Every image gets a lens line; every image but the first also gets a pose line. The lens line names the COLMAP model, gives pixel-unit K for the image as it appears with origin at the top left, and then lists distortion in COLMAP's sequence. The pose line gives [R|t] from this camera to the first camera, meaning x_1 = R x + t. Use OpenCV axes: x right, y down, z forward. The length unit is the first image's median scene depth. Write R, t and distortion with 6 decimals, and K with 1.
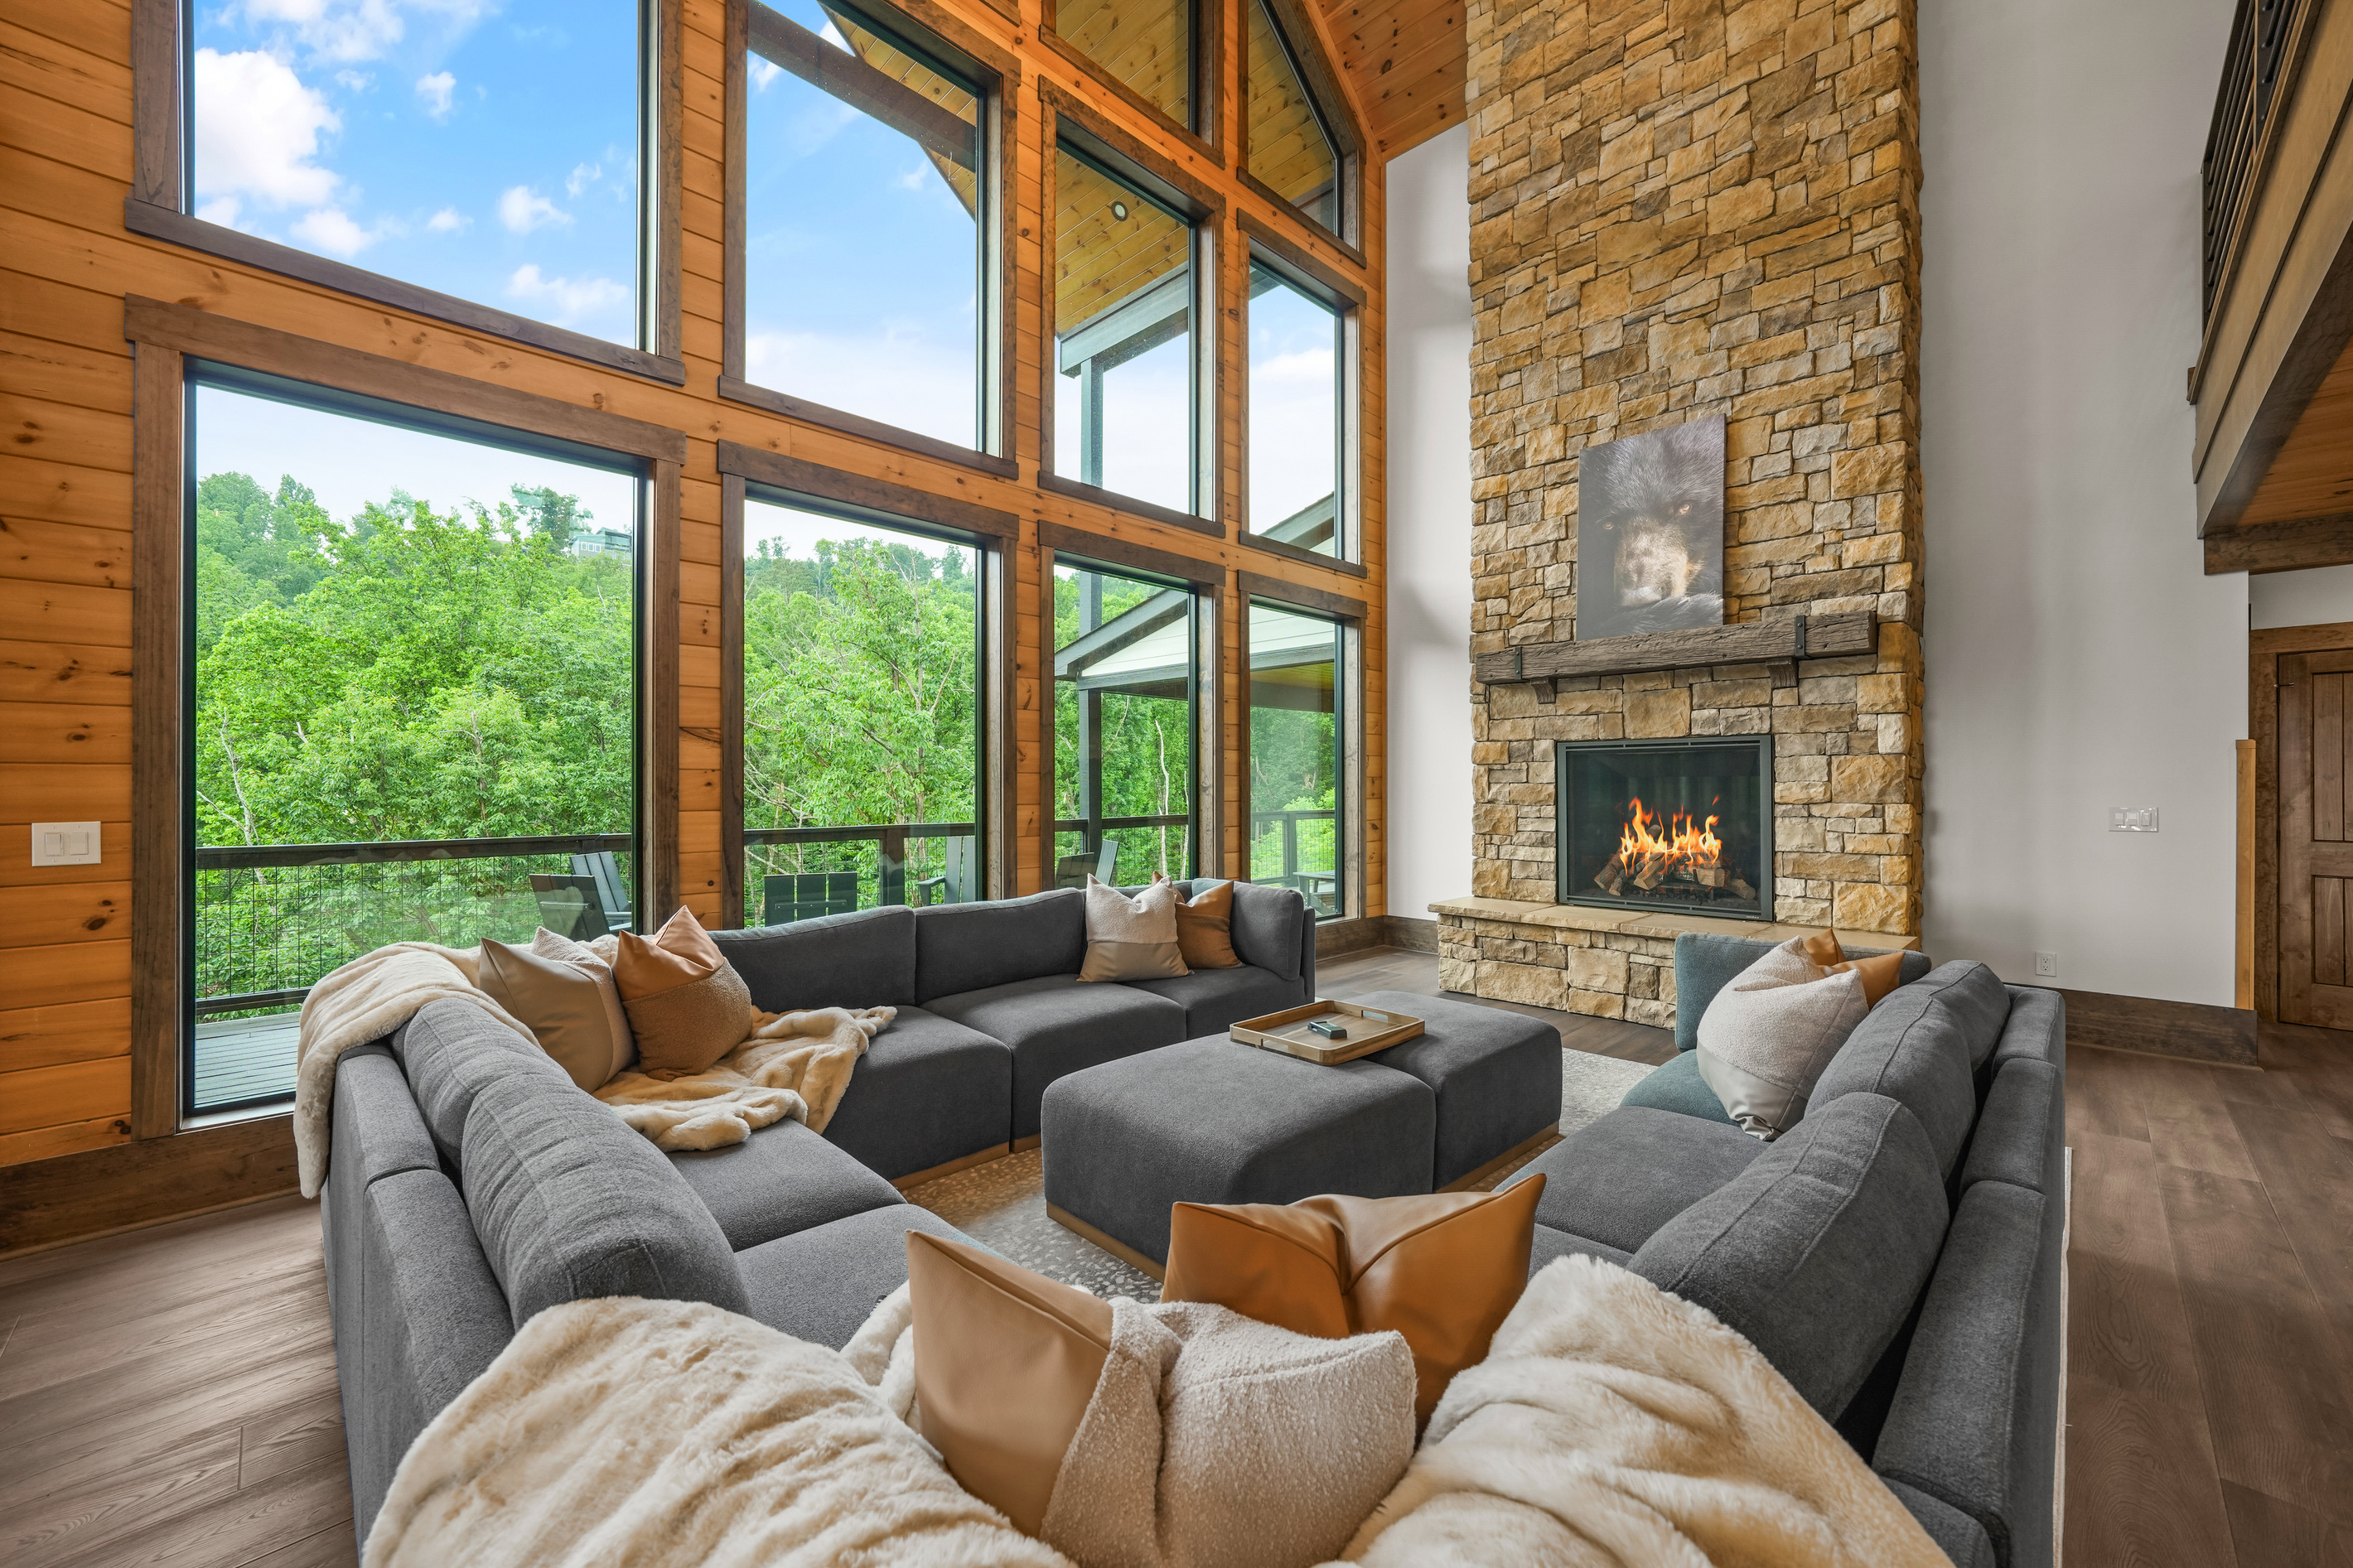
lens RADIAL K [[919.3, 0, 1168.6], [0, 919.3, 788.1], [0, 0, 1]] dist [-0.012263, 0.001473]
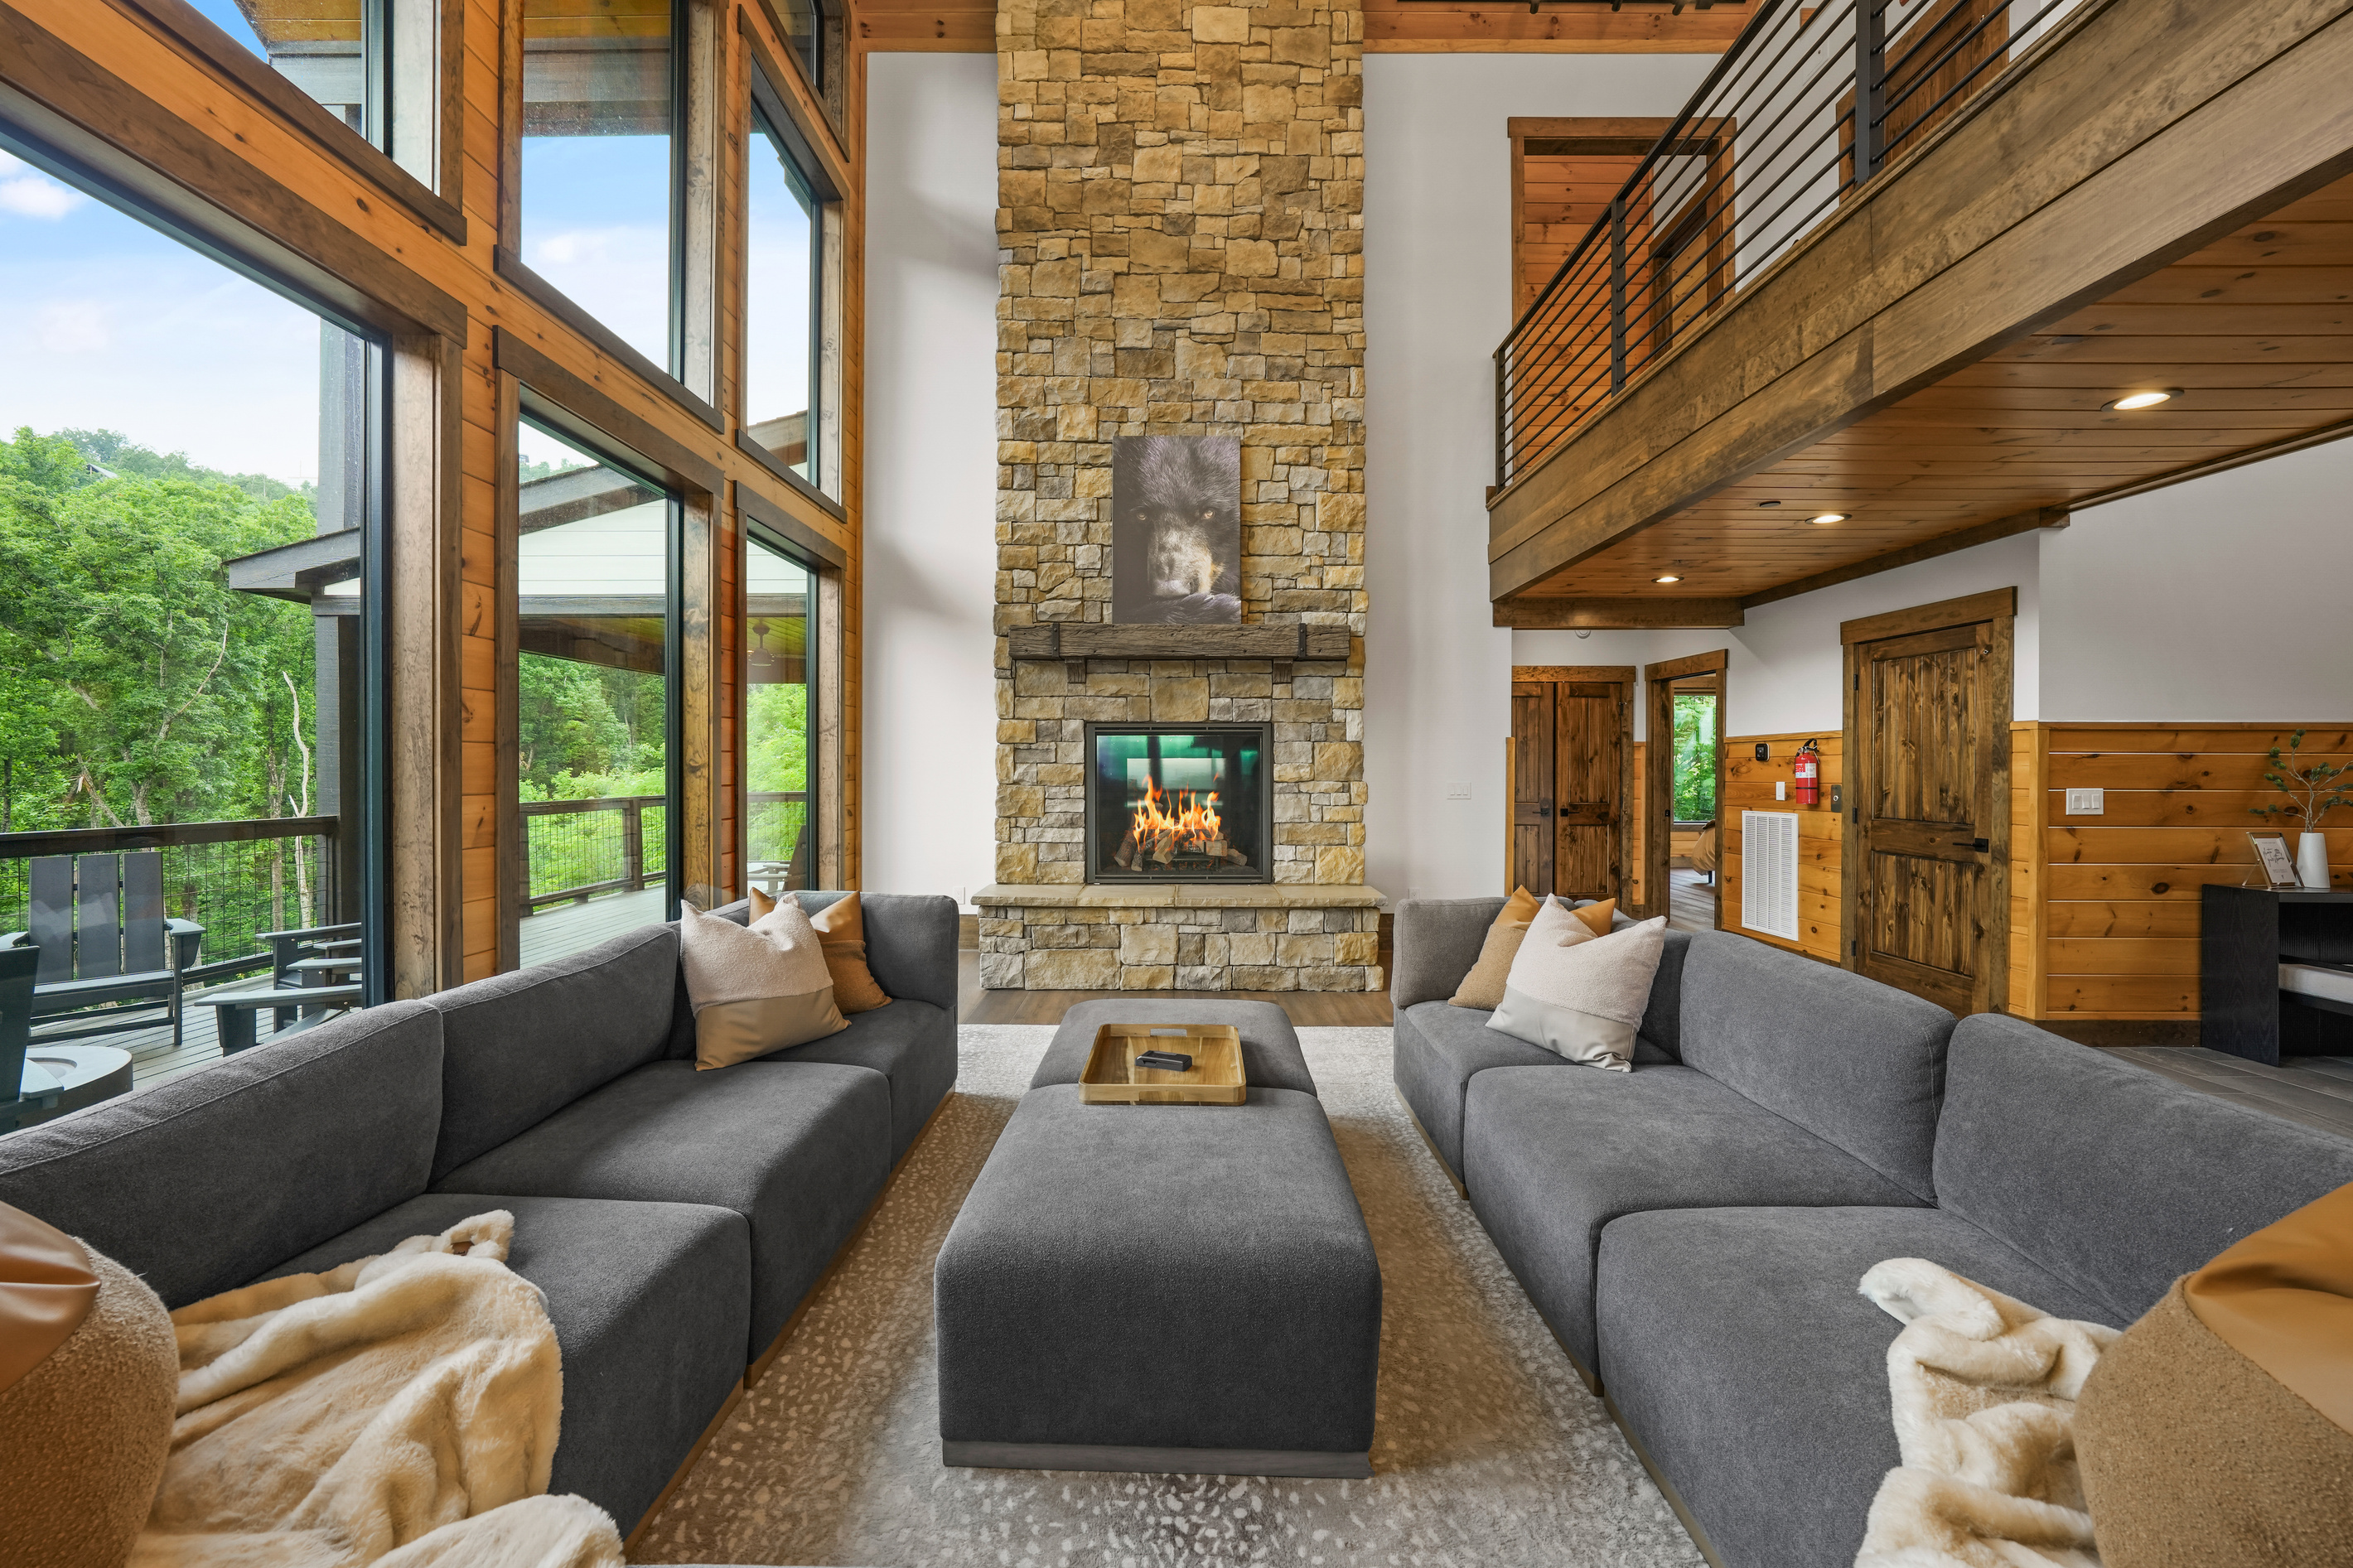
lens RADIAL K [[919.3, 0, 1174.9], [0, 919.3, 771.3], [0, 0, 1]] dist [-0.012263, 0.001473]
pose [[0.705673, -0.001062, 0.708537, -0.240212], [-0.001041, 0.999996, 0.002535, 0.000523], [-0.708537, -0.002527, 0.705669, 0.244453]]
